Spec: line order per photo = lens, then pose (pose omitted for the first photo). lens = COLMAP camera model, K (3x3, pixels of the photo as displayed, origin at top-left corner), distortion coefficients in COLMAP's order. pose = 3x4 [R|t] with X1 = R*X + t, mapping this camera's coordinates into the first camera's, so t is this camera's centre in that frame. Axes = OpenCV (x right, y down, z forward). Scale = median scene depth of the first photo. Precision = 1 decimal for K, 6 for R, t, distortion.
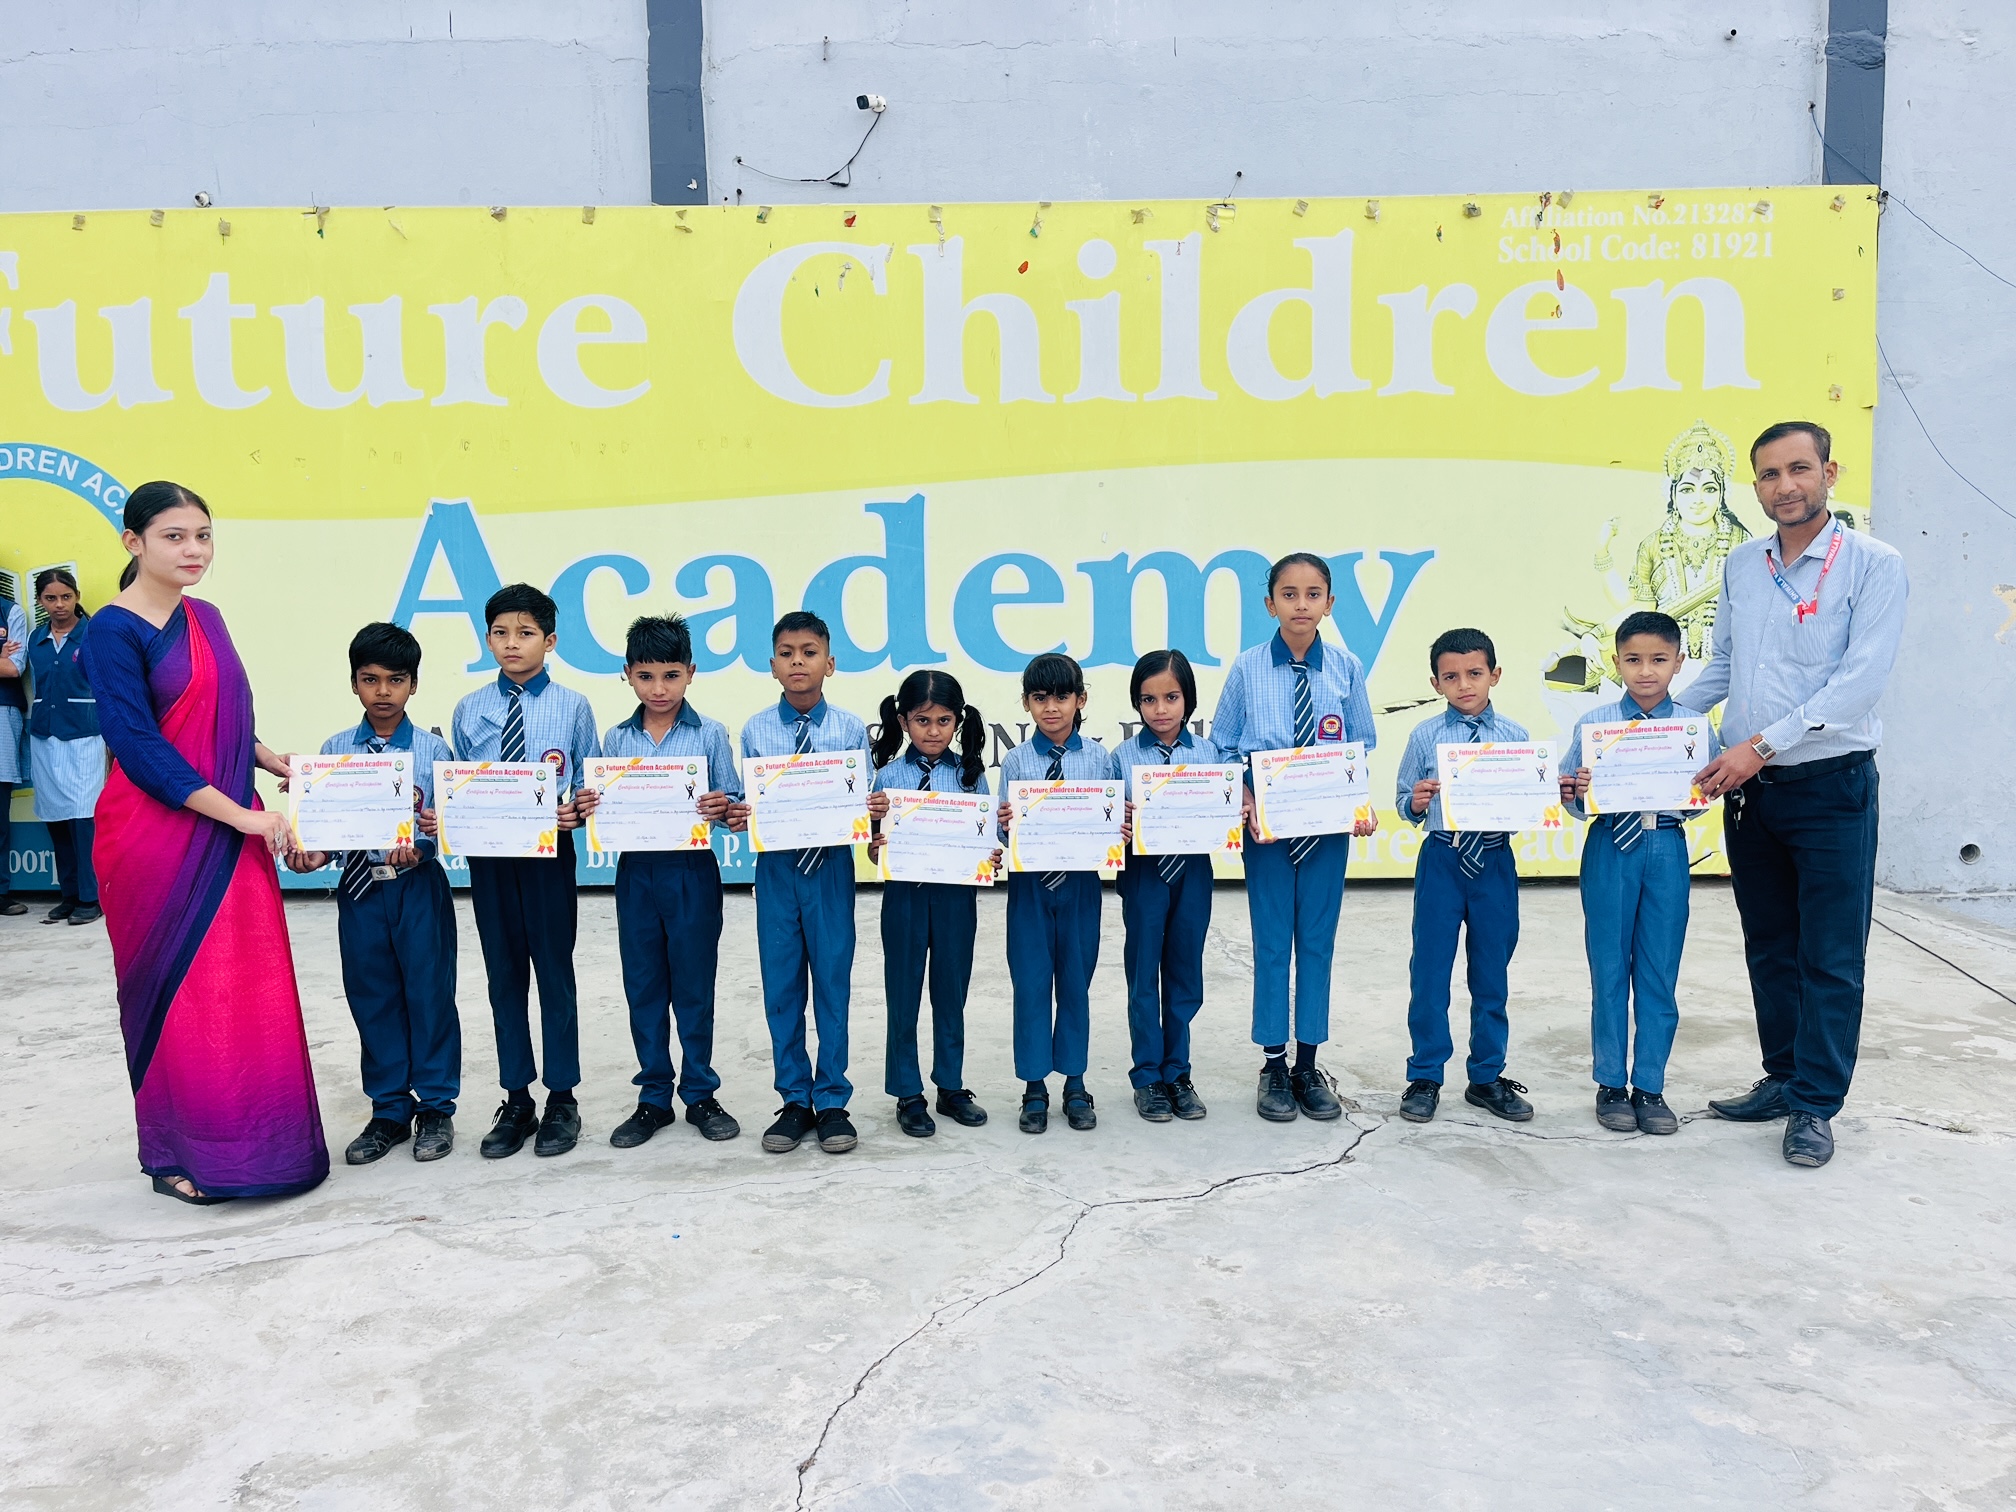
lens RADIAL K [[1568.1, 0, 1003.0], [0, 1568.1, 758.1], [0, 0, 1]] dist [0.077946, -0.104890]
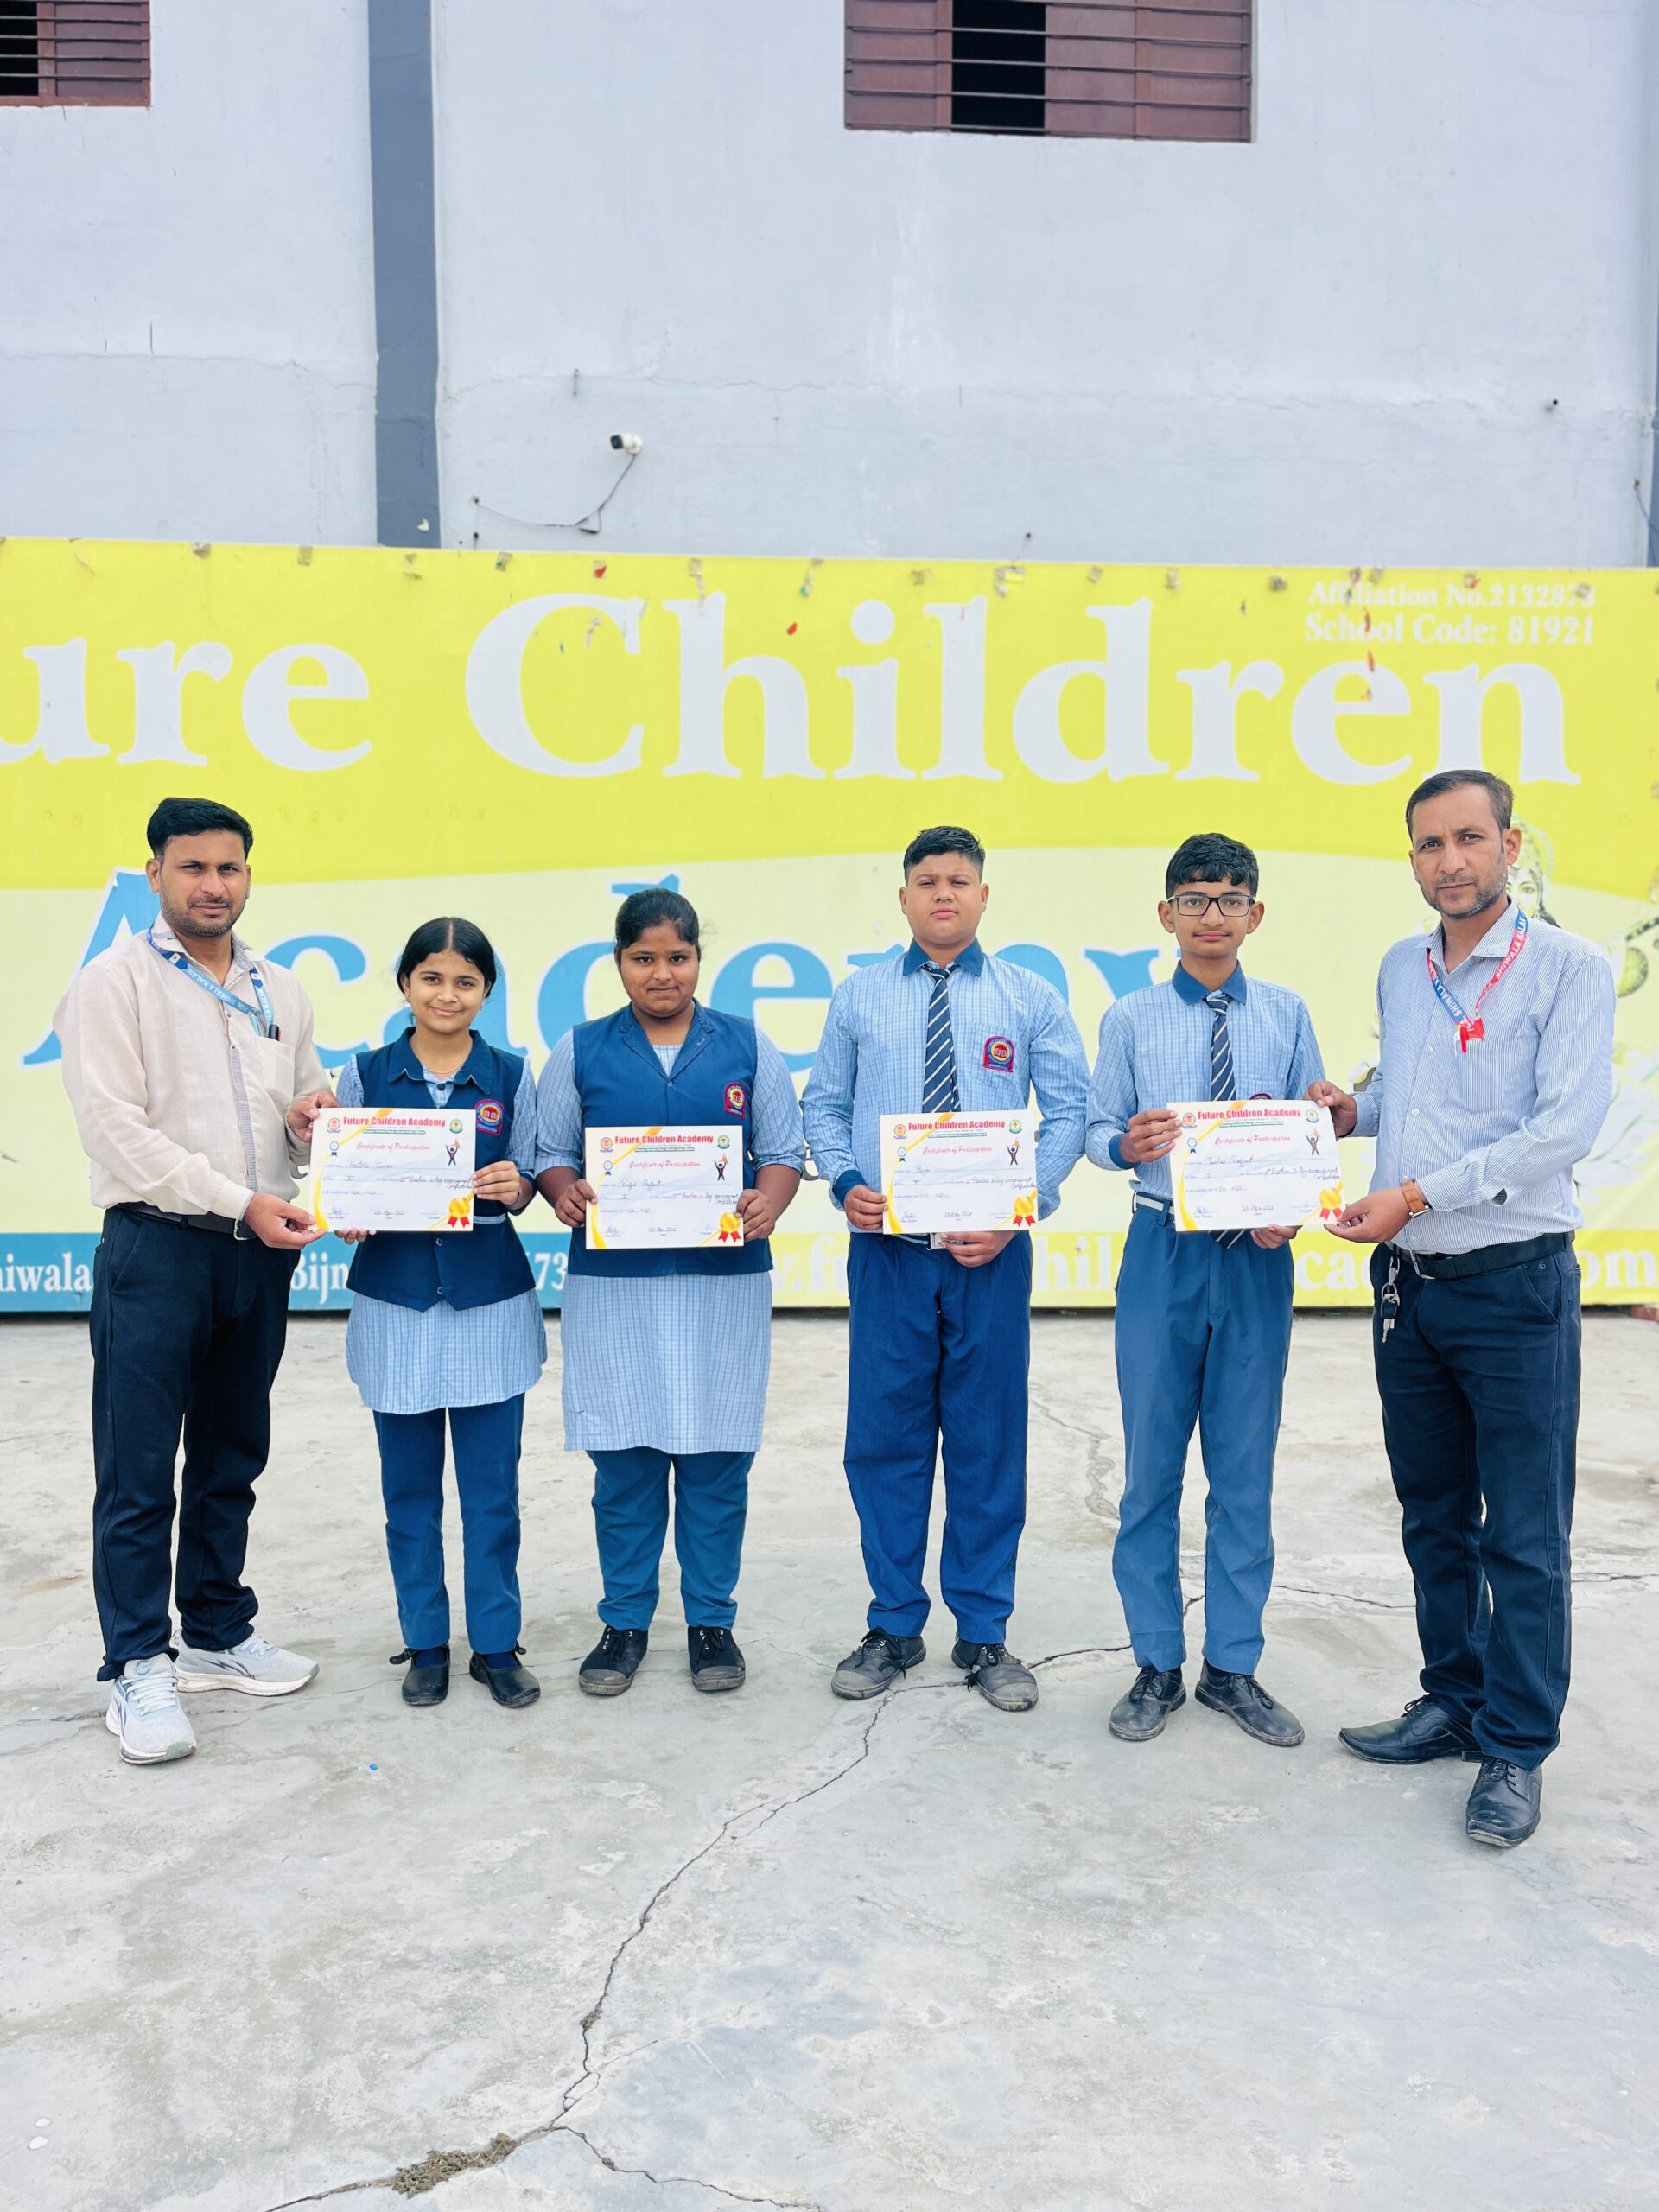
lens RADIAL K [[1708.8, 0, 837.4], [0, 1708.8, 1116.0], [0, 0, 1]] dist [0.094946, -0.134183]
pose [[0.997889, 0.013232, 0.063584, -0.040785], [-0.011528, 0.999567, -0.027089, -0.009314], [-0.063915, 0.026299, 0.997609, 0.036856]]
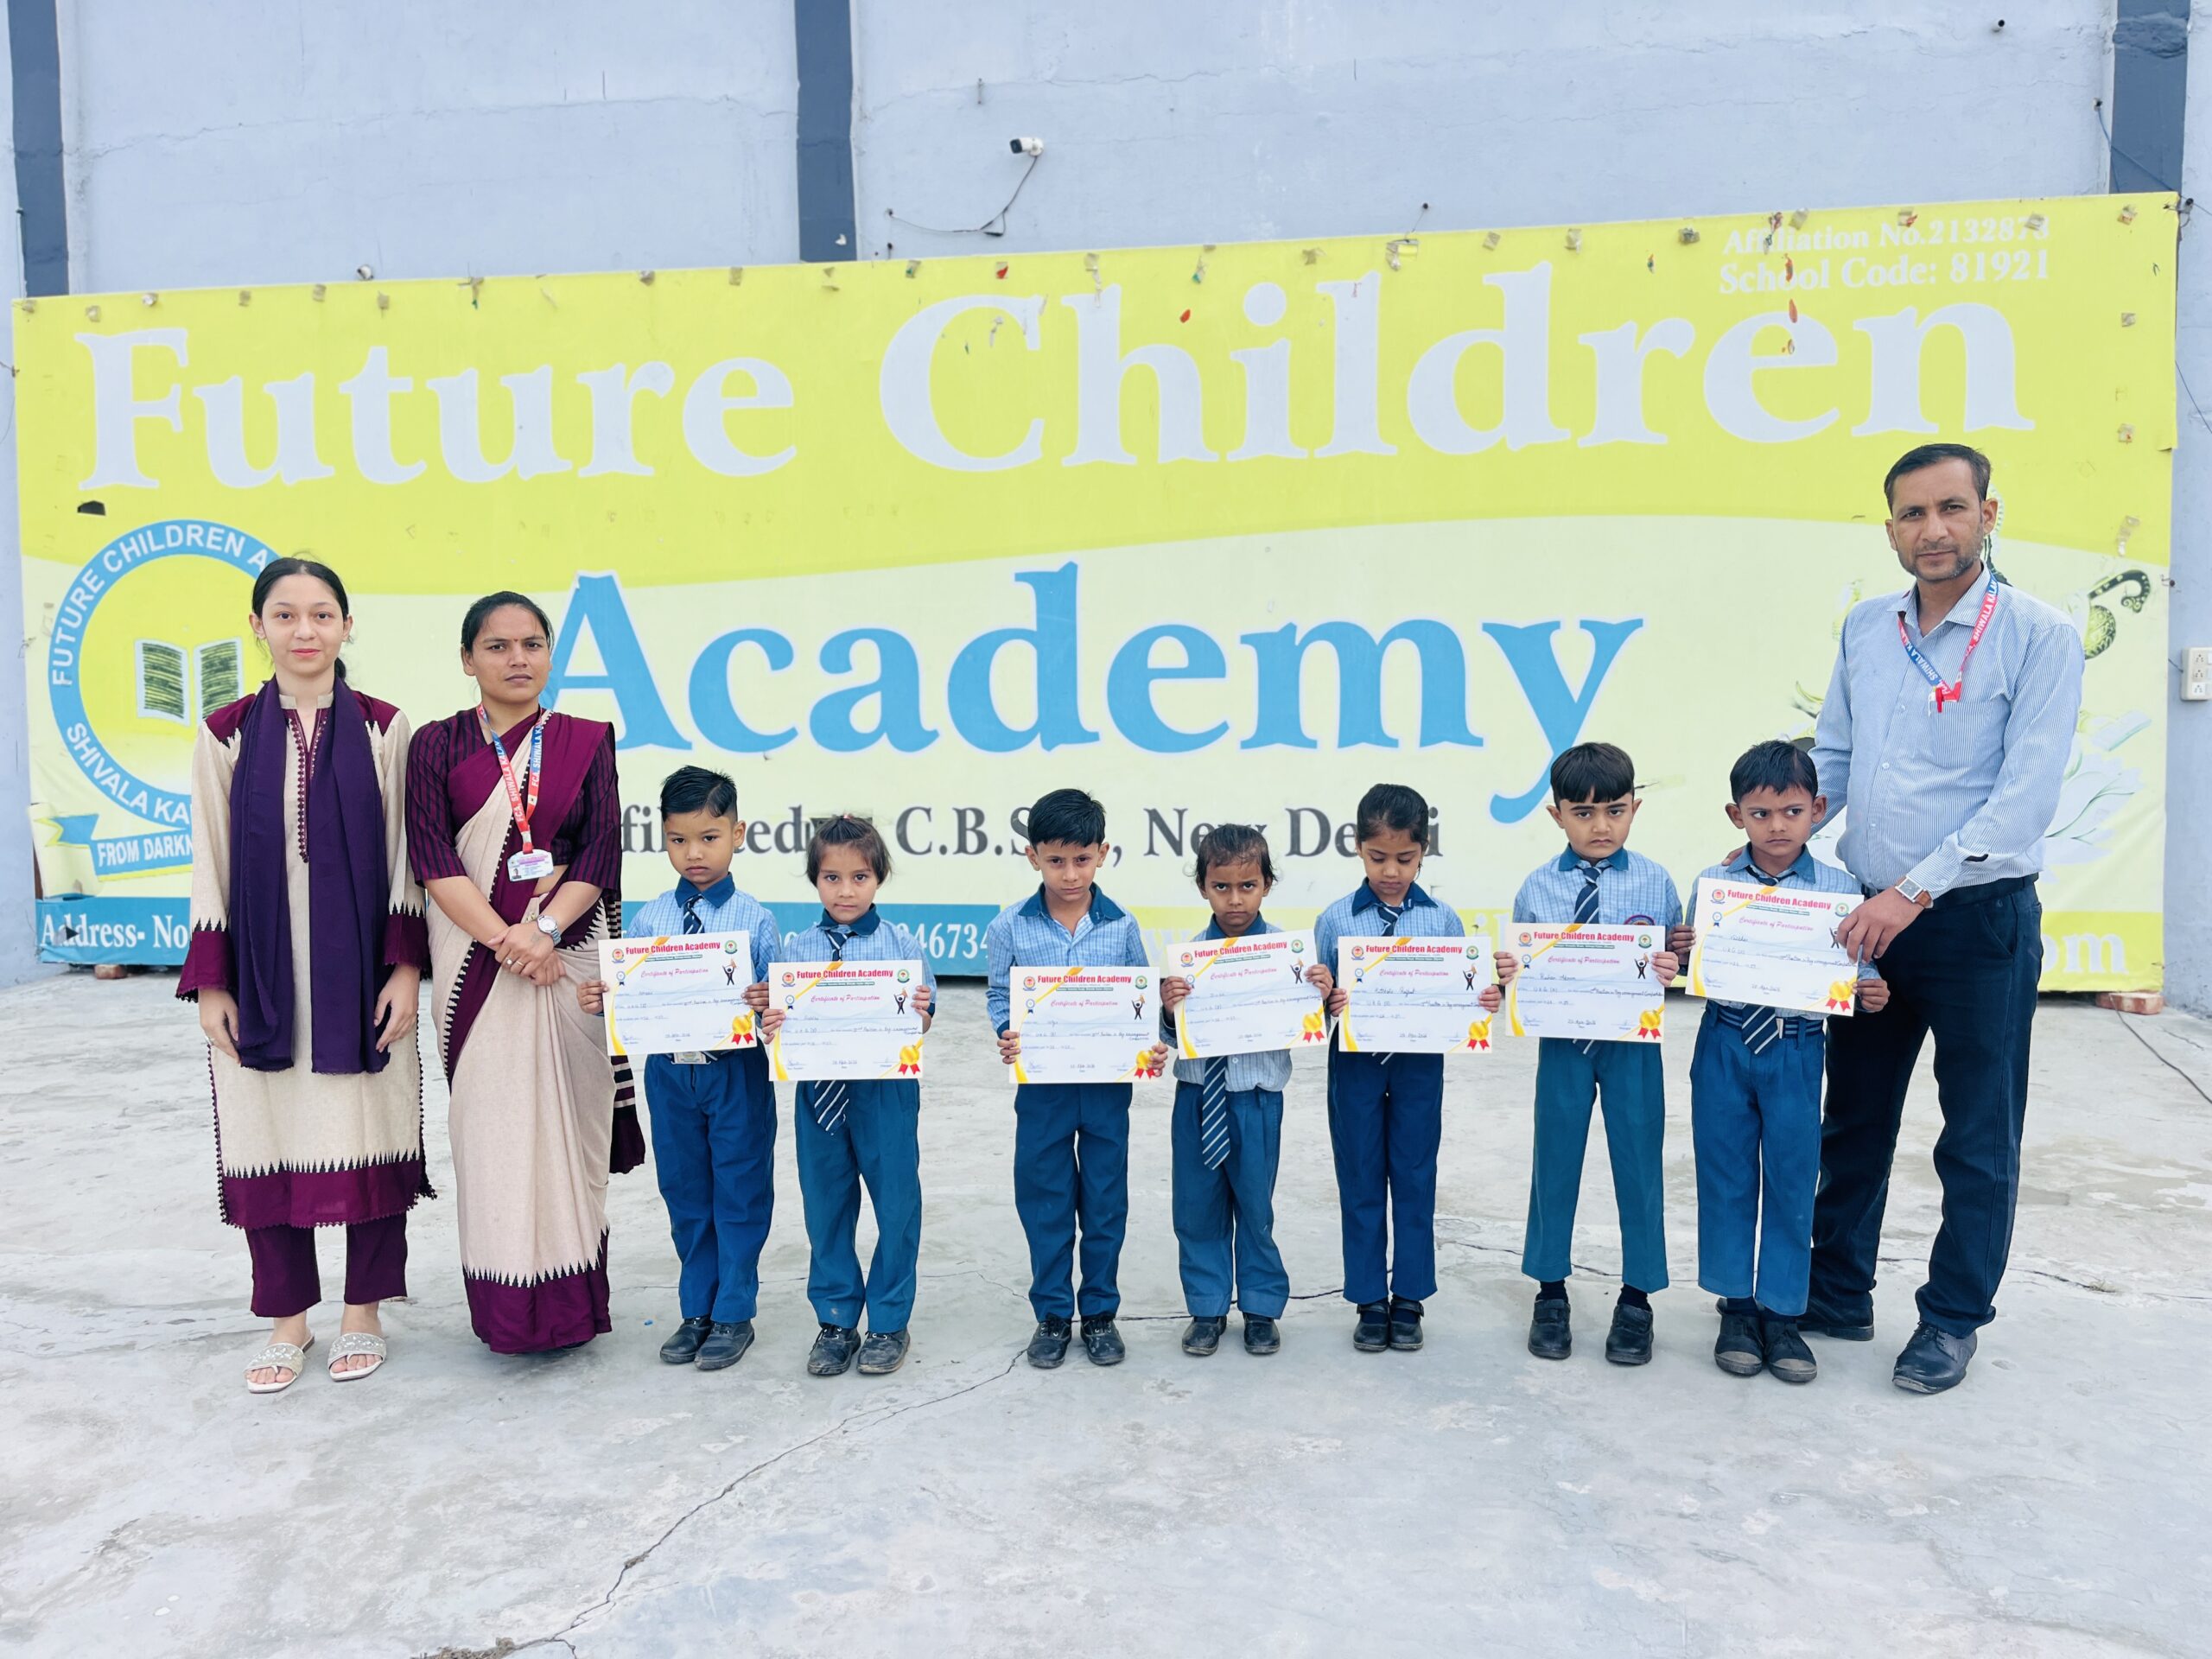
lens RADIAL K [[1716.0, 0, 1094.0], [0, 1716.0, 835.9], [0, 0, 1]] dist [0.092008, -0.128280]
pose [[0.989851, 0.012012, -0.141601, 0.213379], [-0.012866, 0.999904, -0.005118, -0.000206], [0.141526, 0.006888, 0.989911, -0.019471]]
